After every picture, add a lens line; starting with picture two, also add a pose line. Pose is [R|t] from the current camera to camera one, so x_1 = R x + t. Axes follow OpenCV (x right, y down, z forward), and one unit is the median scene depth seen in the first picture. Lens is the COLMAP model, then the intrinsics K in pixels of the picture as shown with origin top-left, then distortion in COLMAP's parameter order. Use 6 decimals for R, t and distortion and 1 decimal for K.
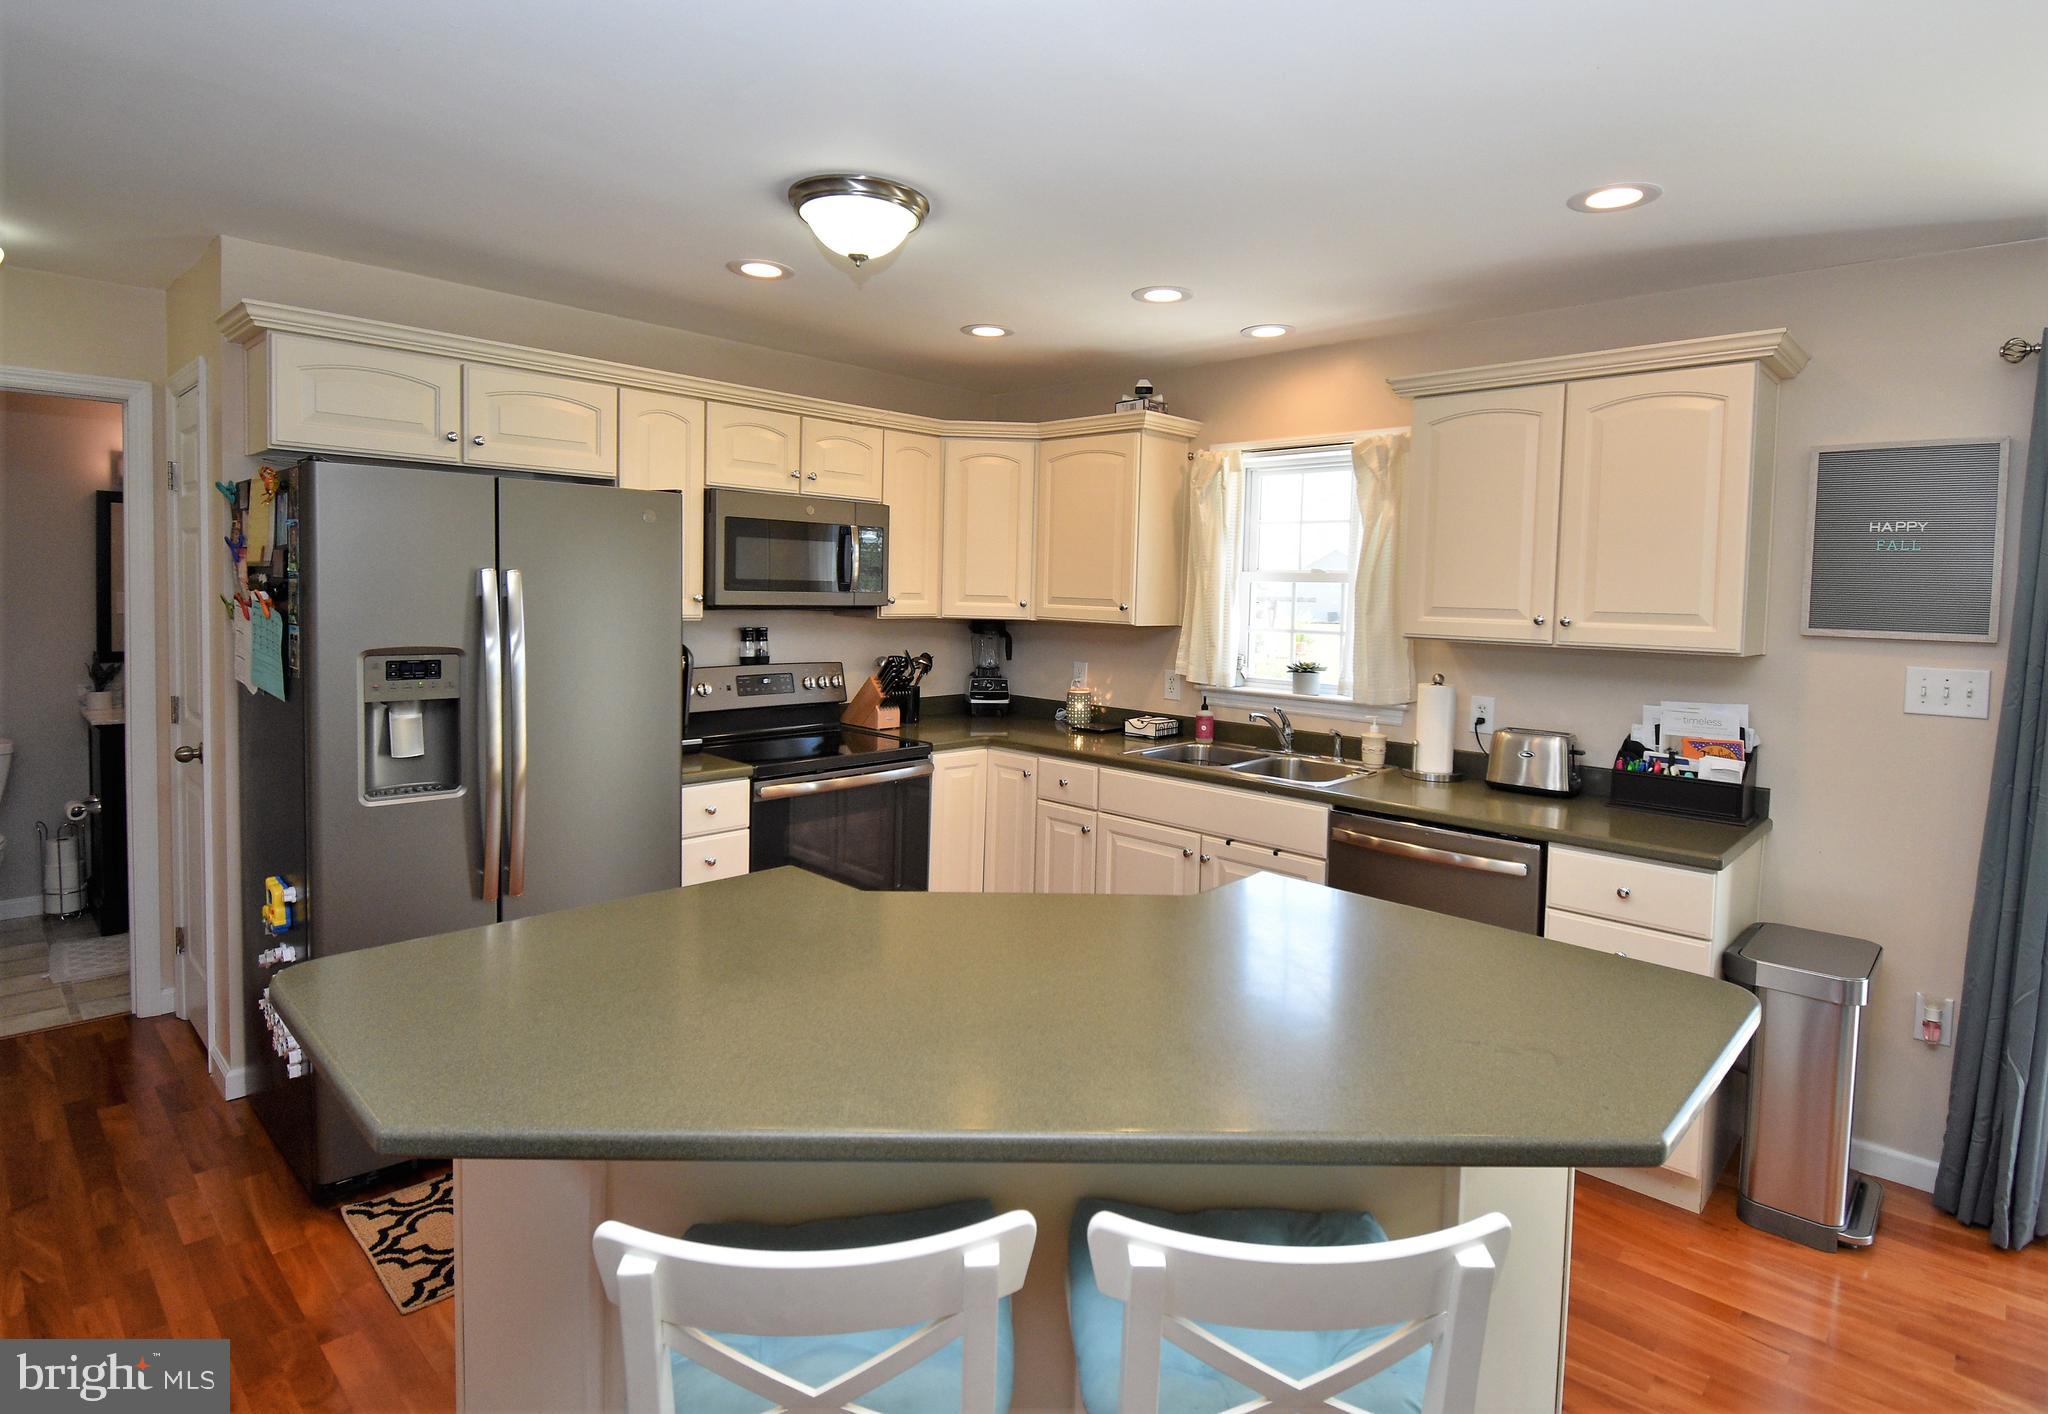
lens RADIAL K [[1049.6, 0, 1039.9], [0, 1049.6, 637.4], [0, 0, 1]] dist [0.001868, 0.000153]
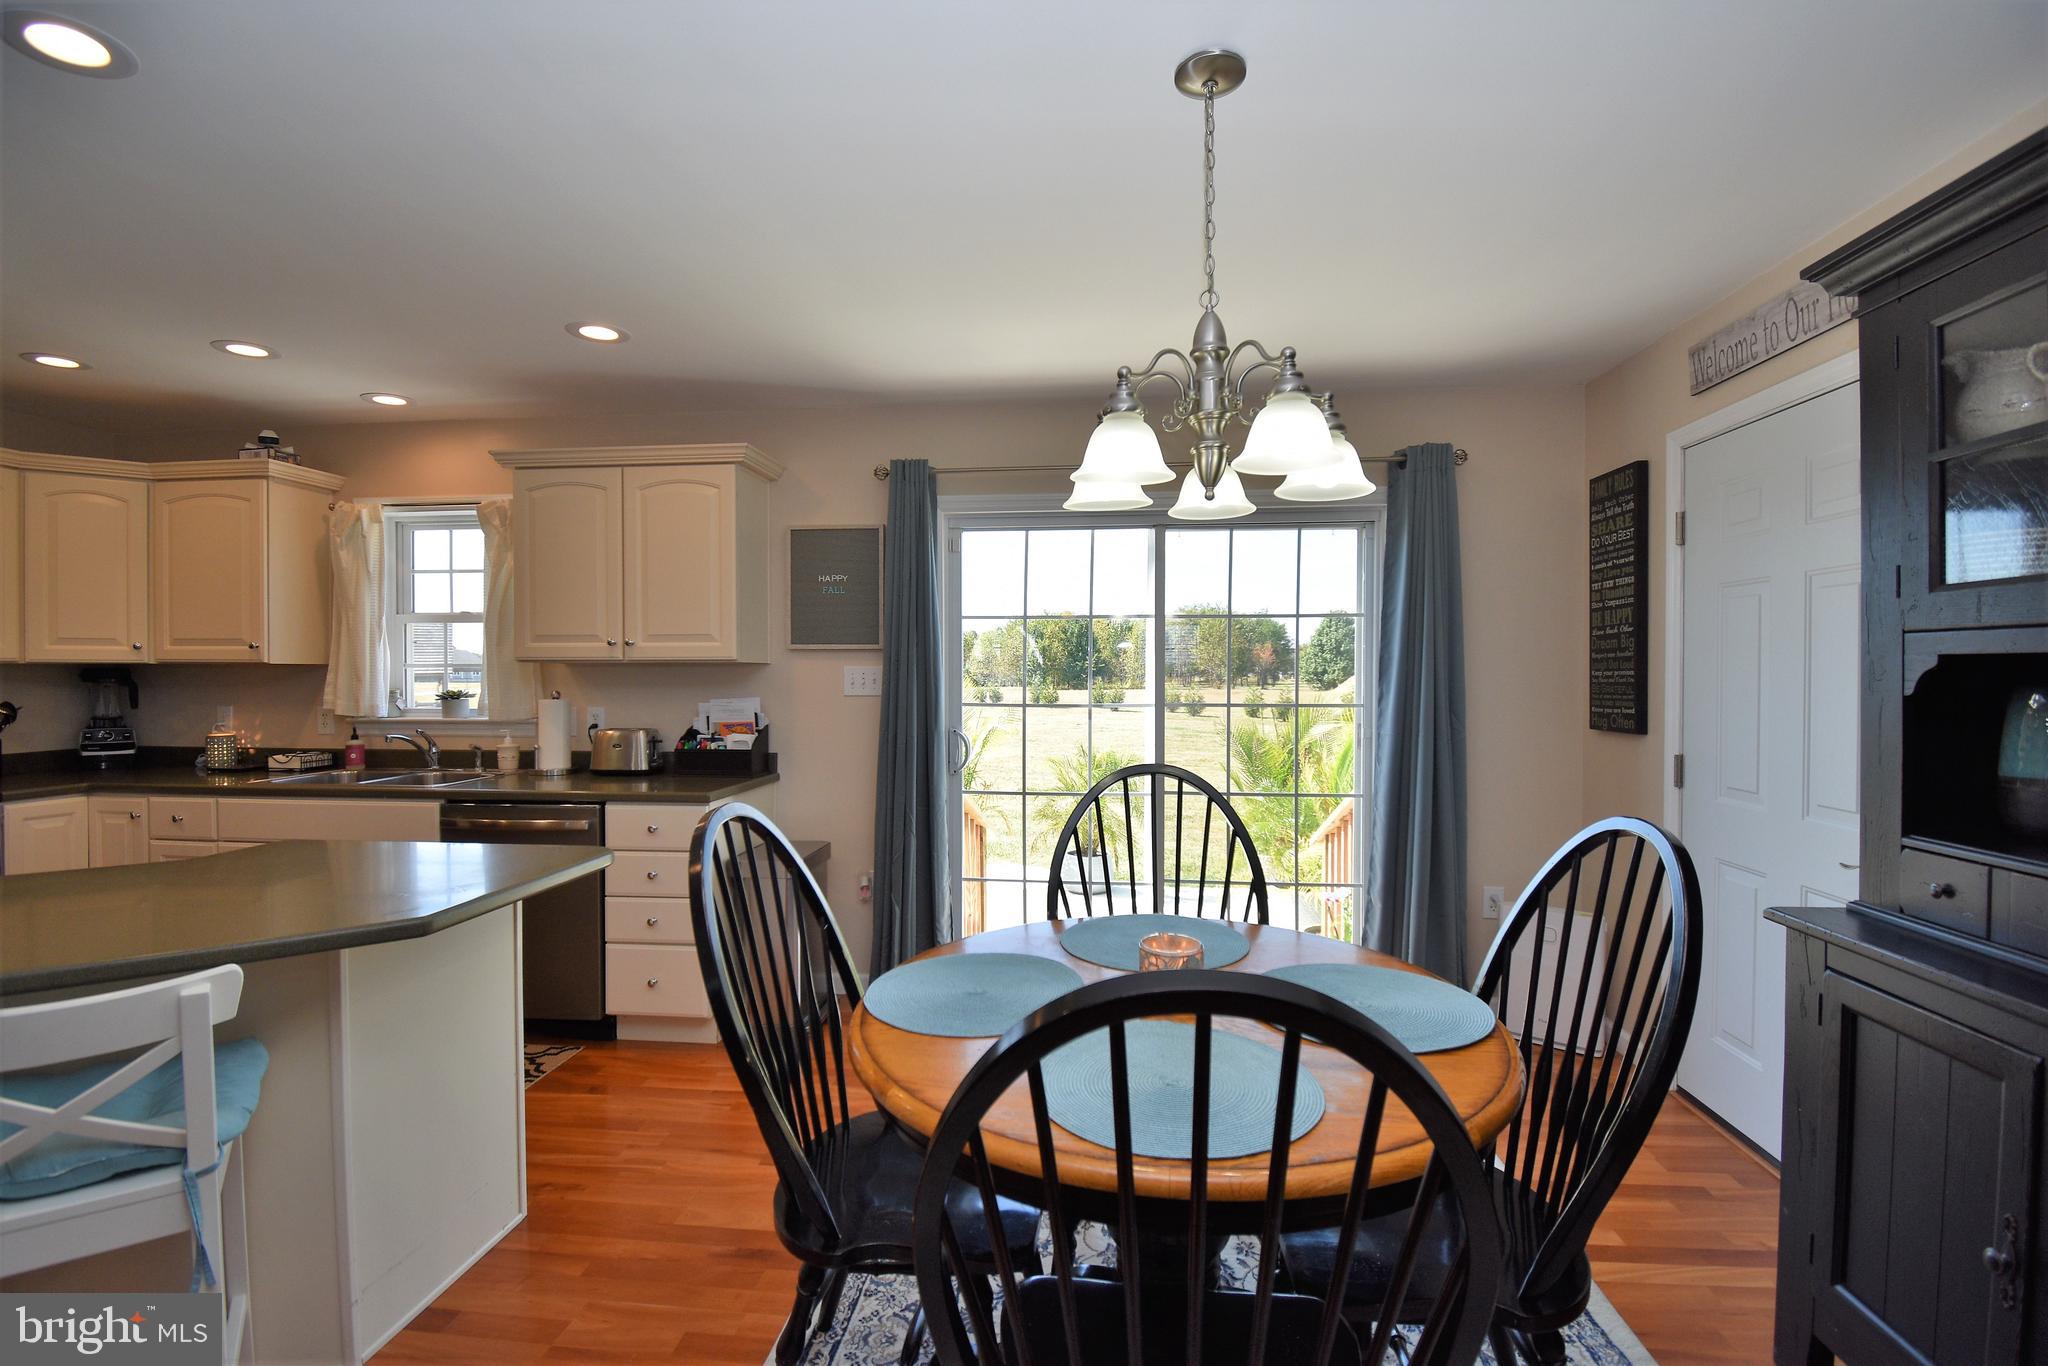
lens RADIAL K [[906.8, 0, 1024.0], [0, 906.8, 683.0], [0, 0, 1]] dist [0.027535, -0.032411]
pose [[0.795955, -0.031916, 0.604514, 0.147046], [0.047745, 0.998808, -0.010132, 0.055854], [-0.603471, 0.036927, 0.796530, -0.183965]]
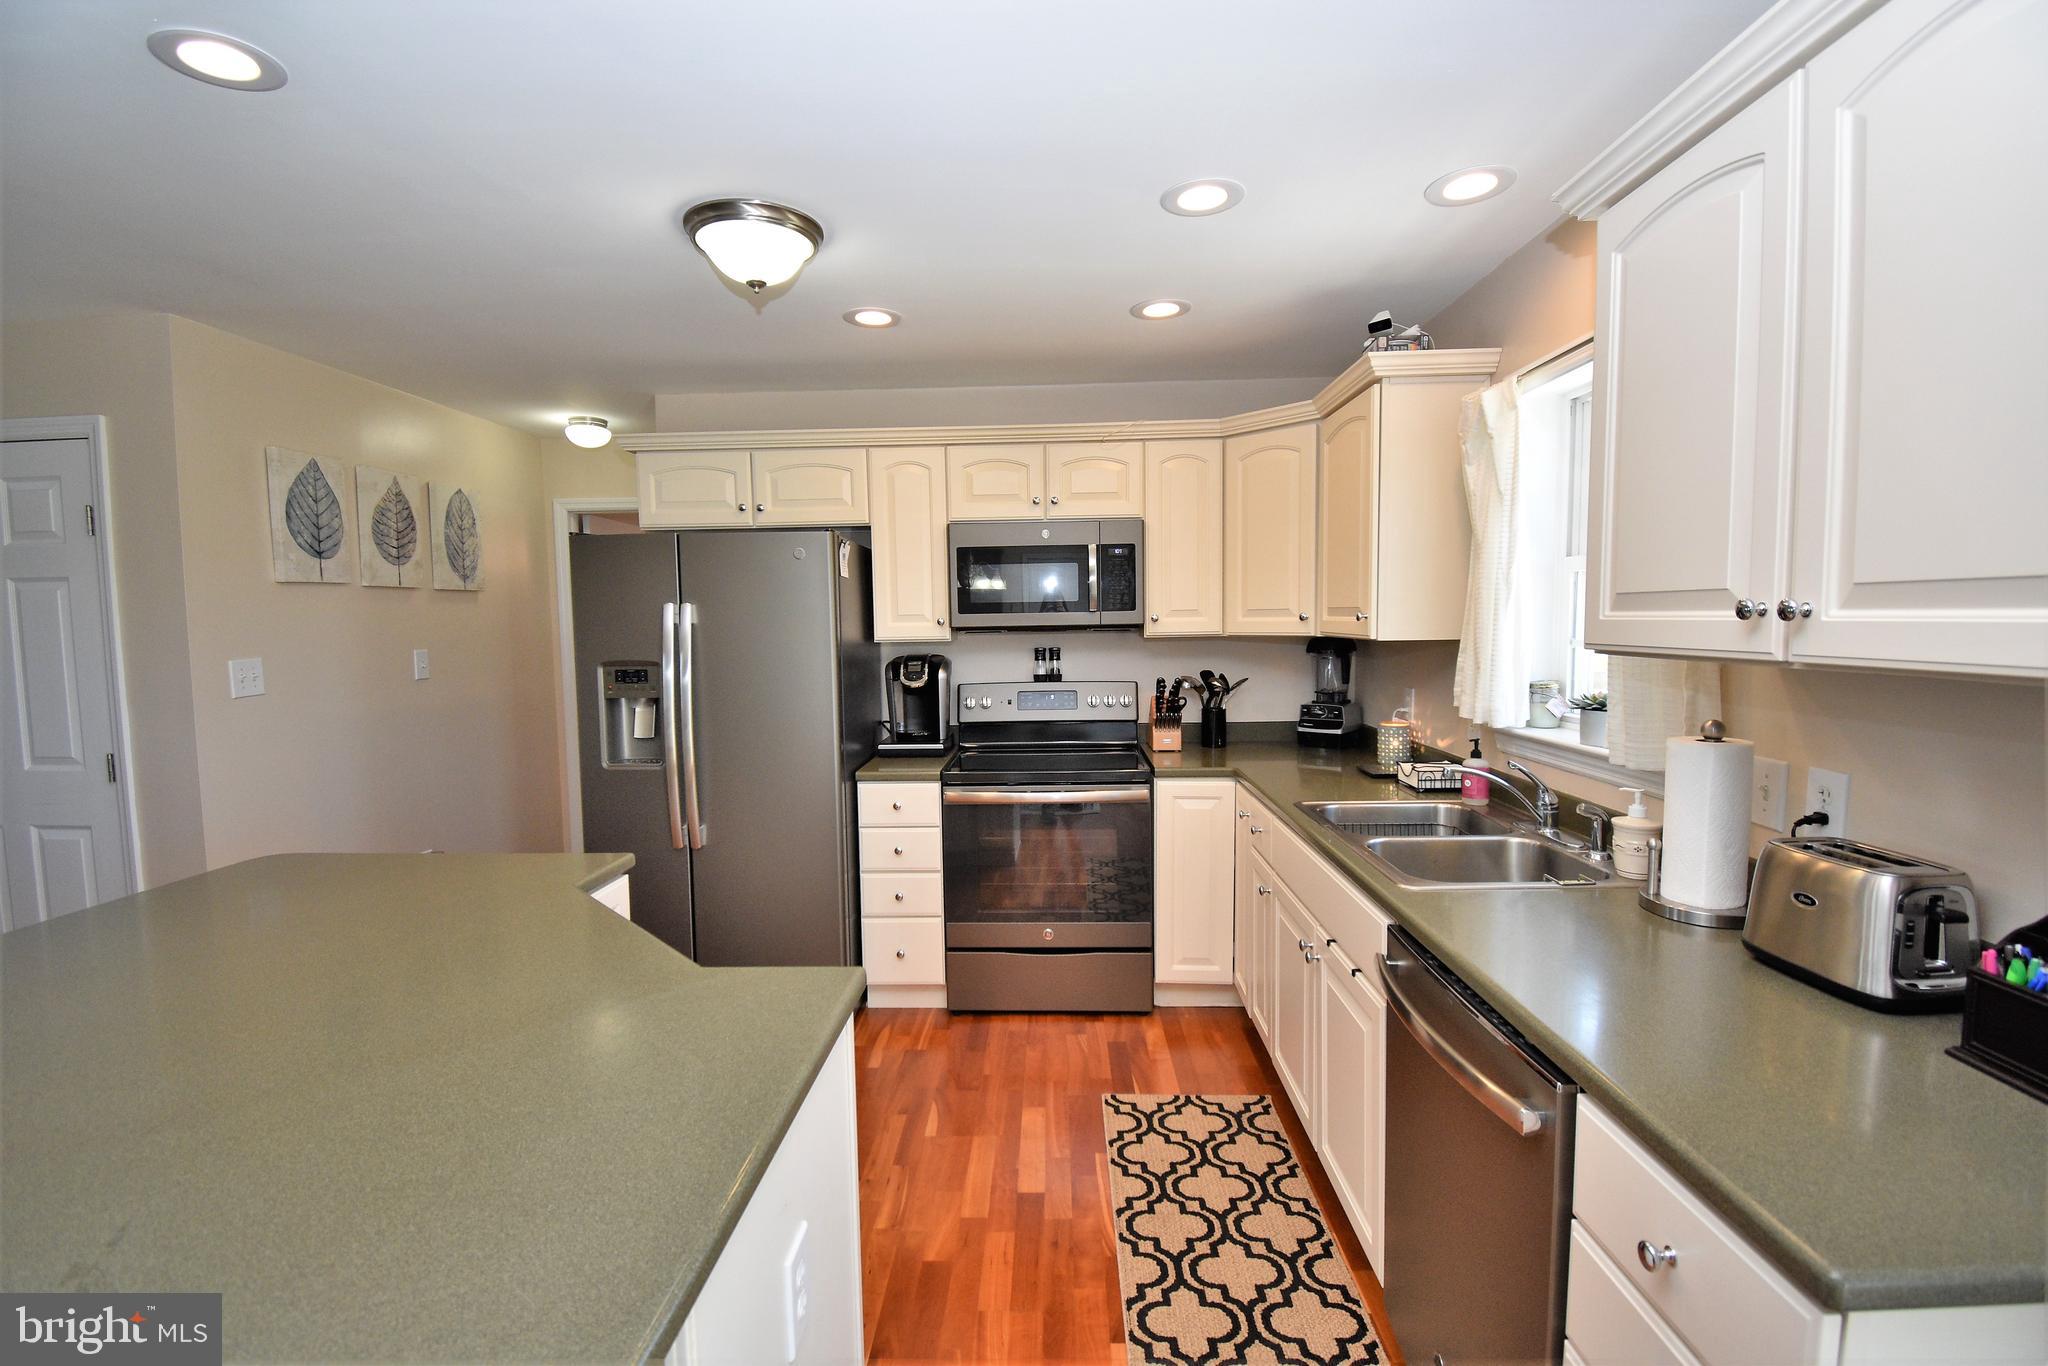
lens RADIAL K [[906.8, 0, 1024.0], [0, 906.8, 683.0], [0, 0, 1]] dist [0.027535, -0.032411]
pose [[0.660926, 0.019888, -0.750187, 0.436266], [-0.004551, 0.999737, 0.022494, 0.006673], [0.750437, -0.011453, 0.660843, 0.385190]]
